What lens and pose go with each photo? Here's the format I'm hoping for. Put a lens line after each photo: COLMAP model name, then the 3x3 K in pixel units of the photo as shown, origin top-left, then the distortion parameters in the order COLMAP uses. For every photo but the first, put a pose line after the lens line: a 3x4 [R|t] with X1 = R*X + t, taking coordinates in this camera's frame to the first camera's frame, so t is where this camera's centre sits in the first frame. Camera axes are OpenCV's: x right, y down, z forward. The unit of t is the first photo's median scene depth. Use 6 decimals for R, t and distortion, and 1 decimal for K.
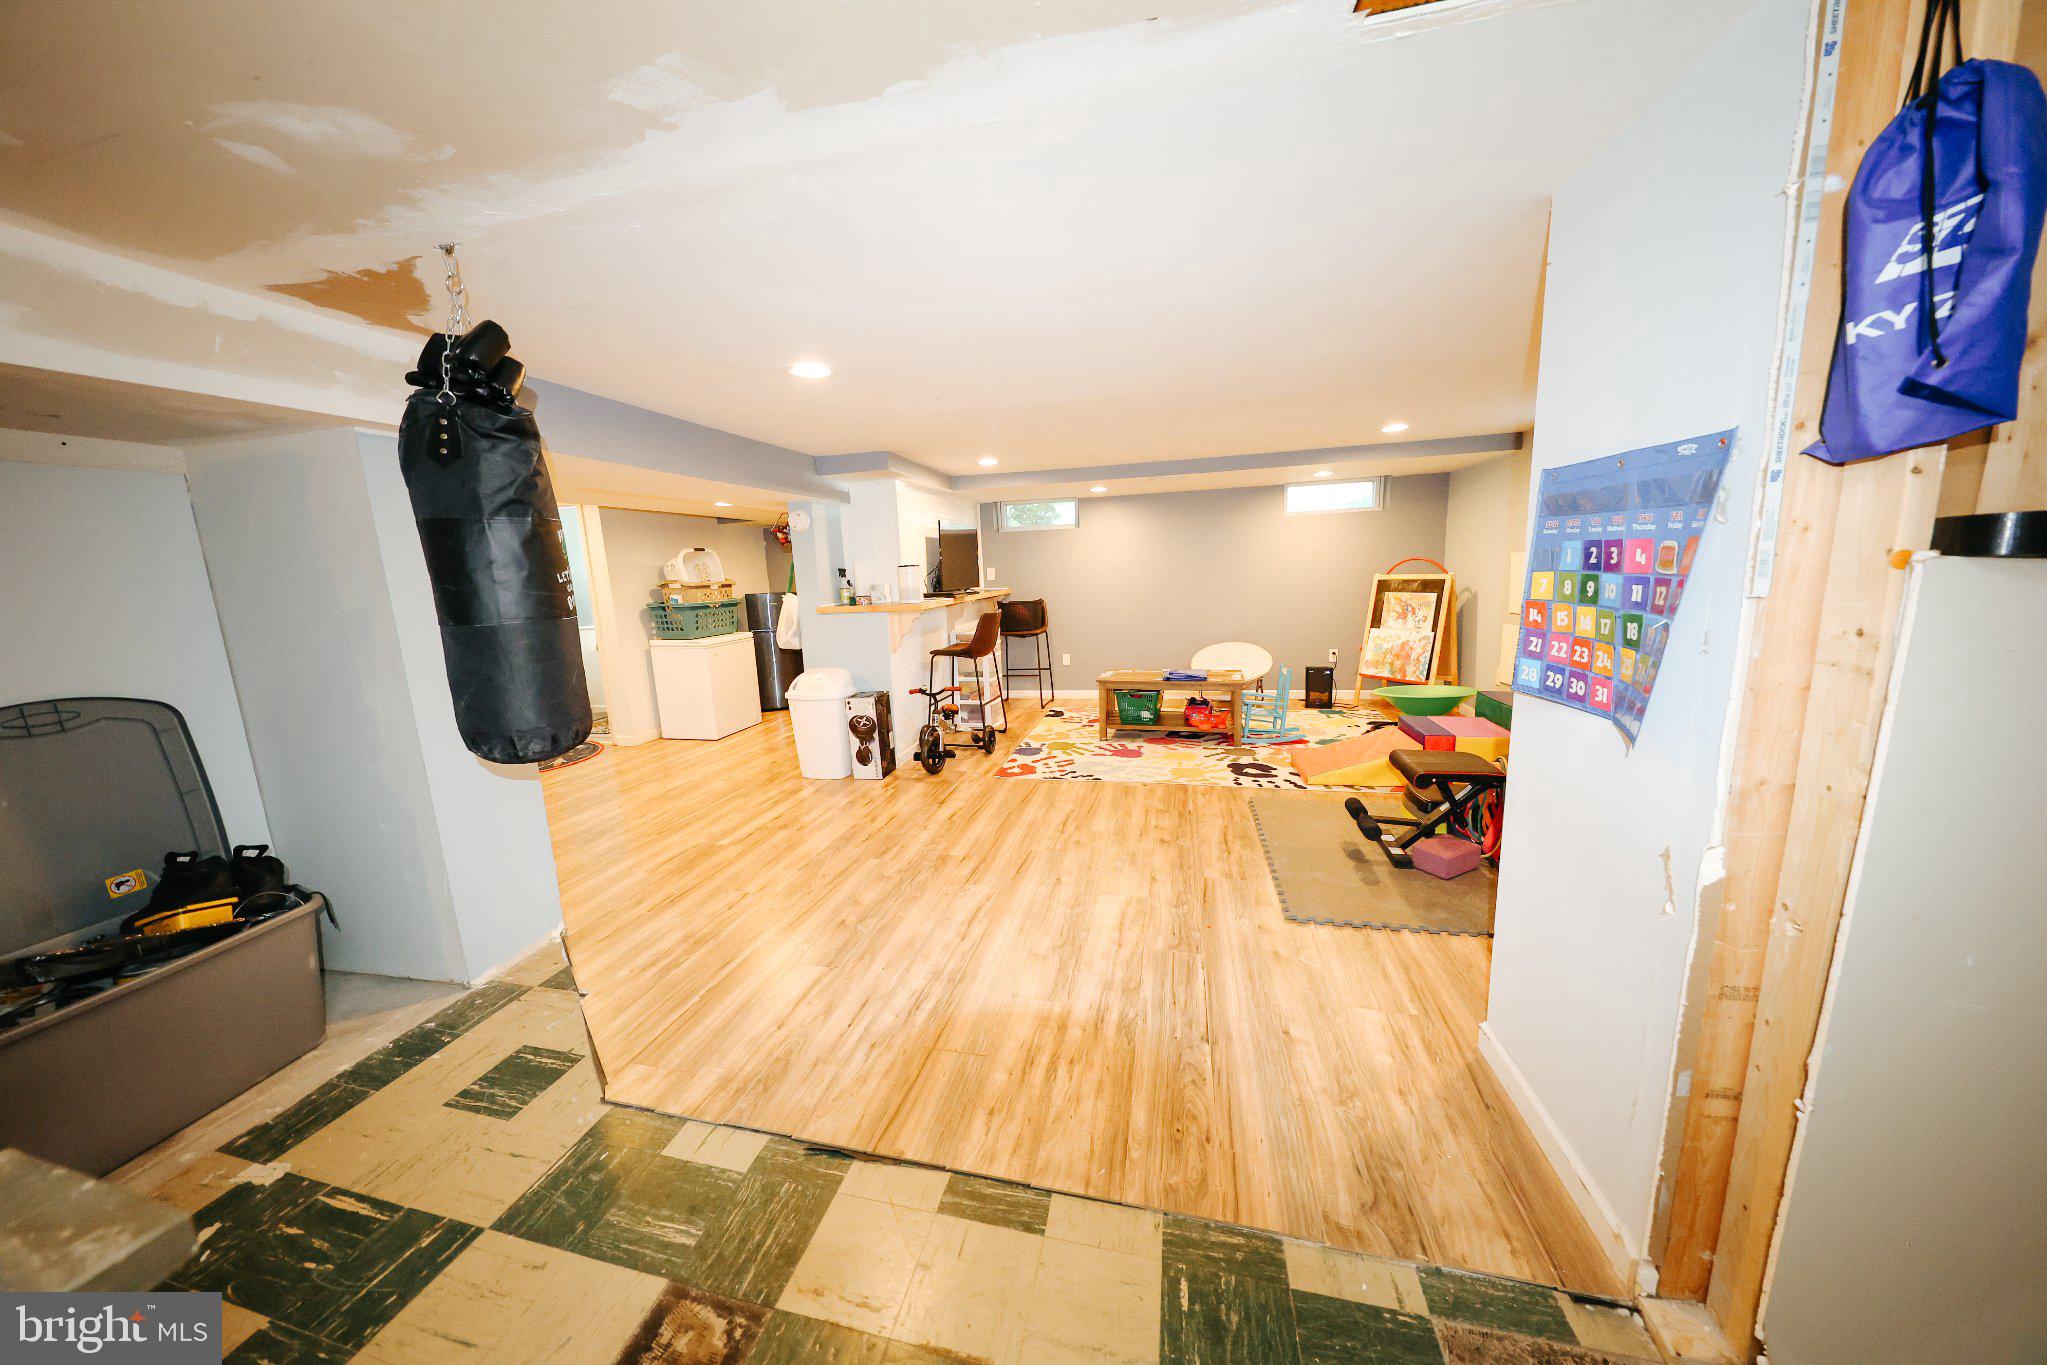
lens RADIAL K [[646.8, 0, 1020.9], [0, 646.8, 676.4], [0, 0, 1]] dist [0.001015, -0.002243]
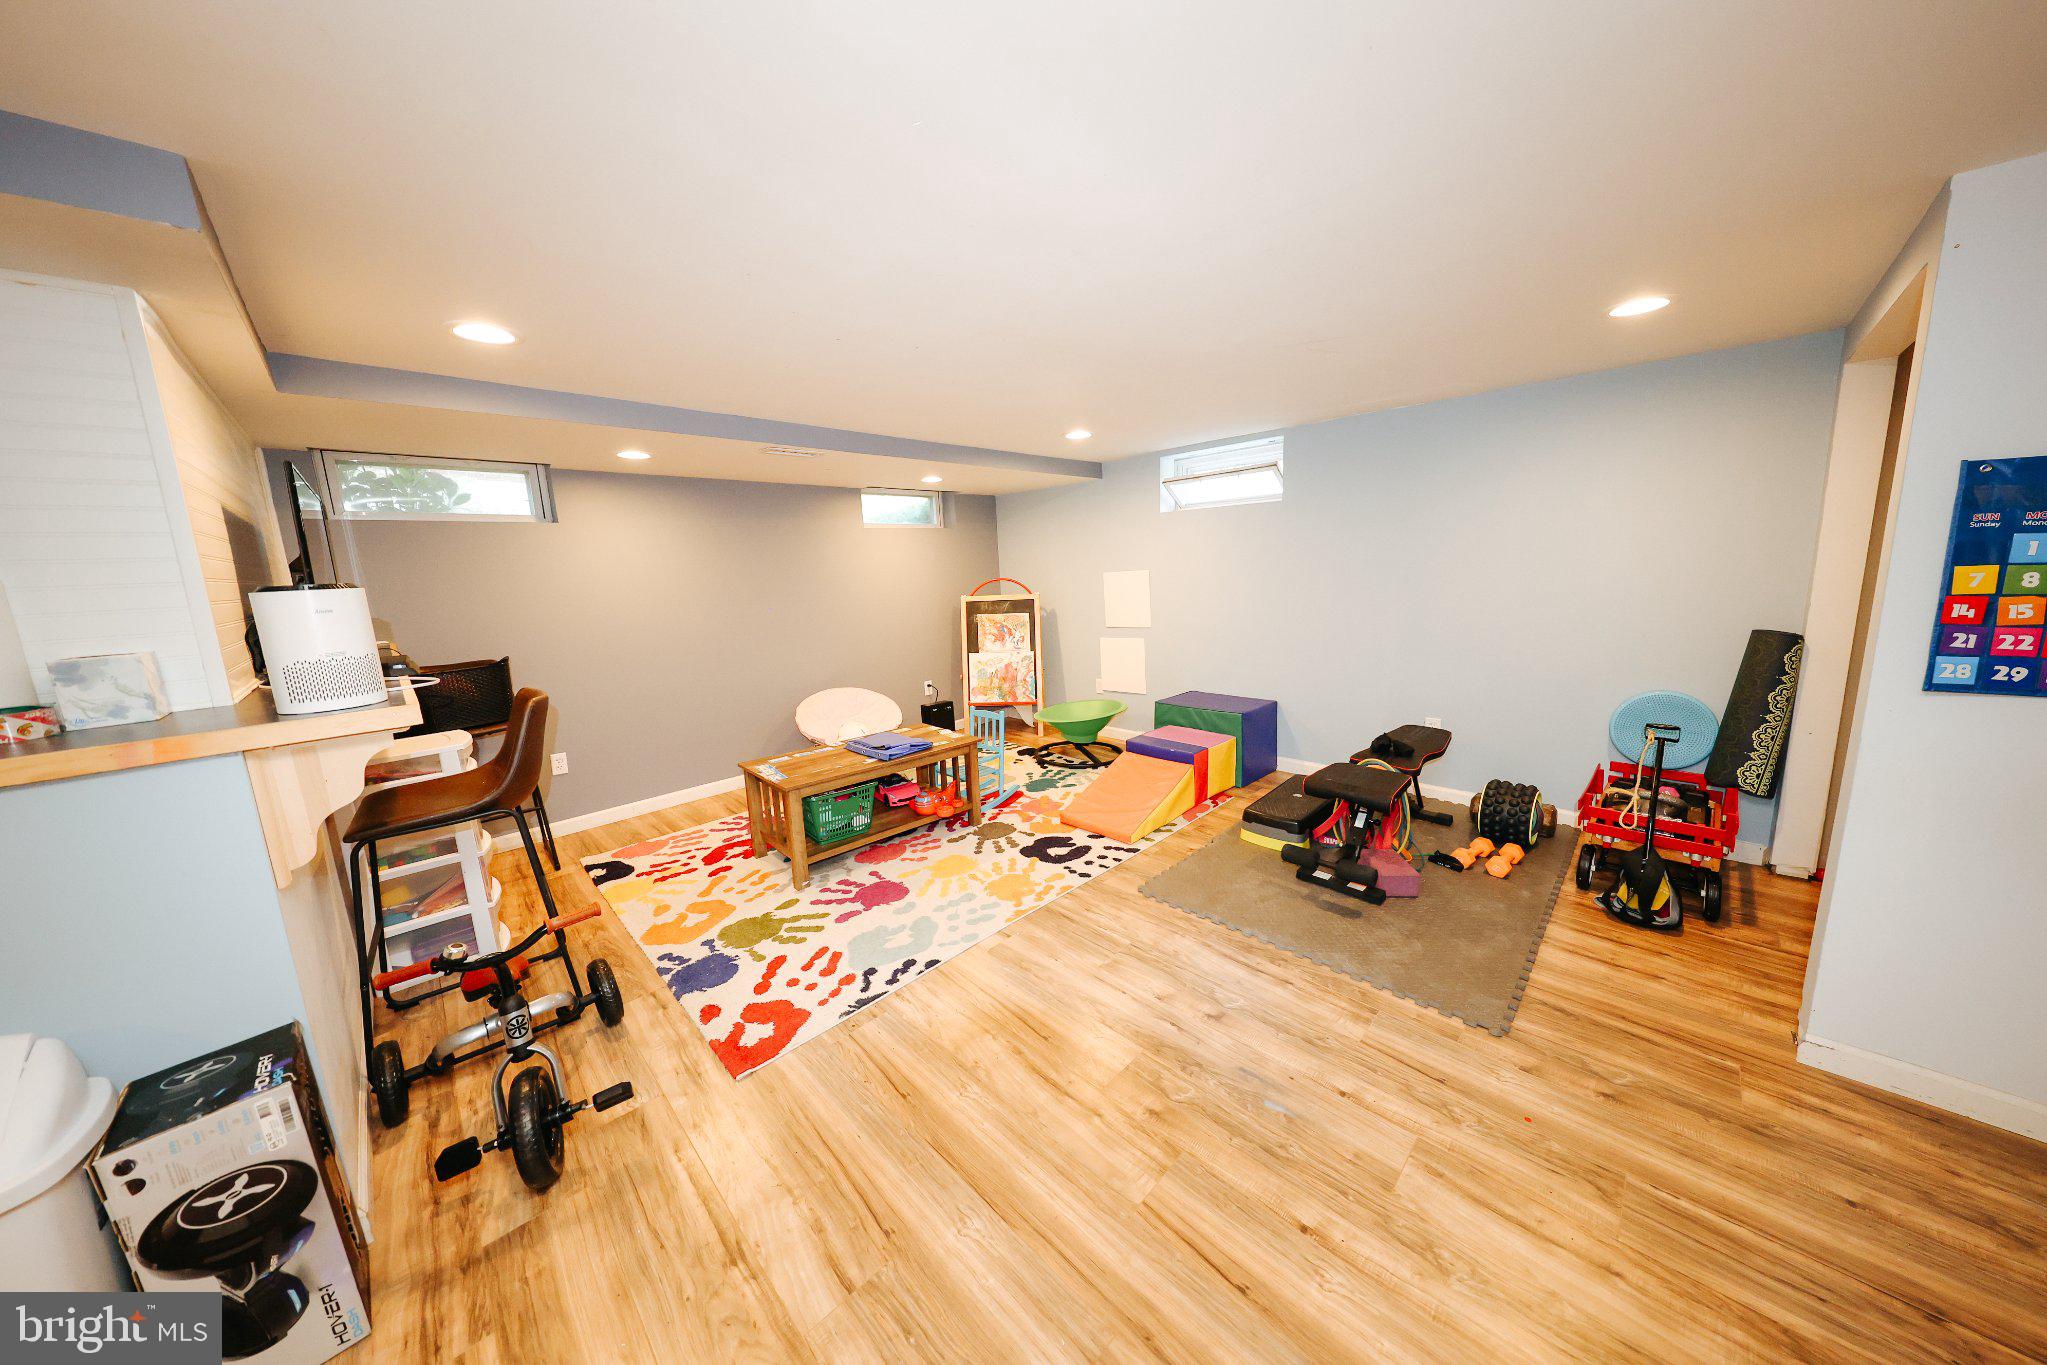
lens RADIAL K [[646.8, 0, 1028.8], [0, 646.8, 671.9], [0, 0, 1]] dist [0.001015, -0.002243]
pose [[0.520867, -0.116791, 0.845611, -0.267506], [0.160709, 0.986299, 0.037230, -0.091523], [-0.838373, 0.116505, 0.532500, 0.576759]]
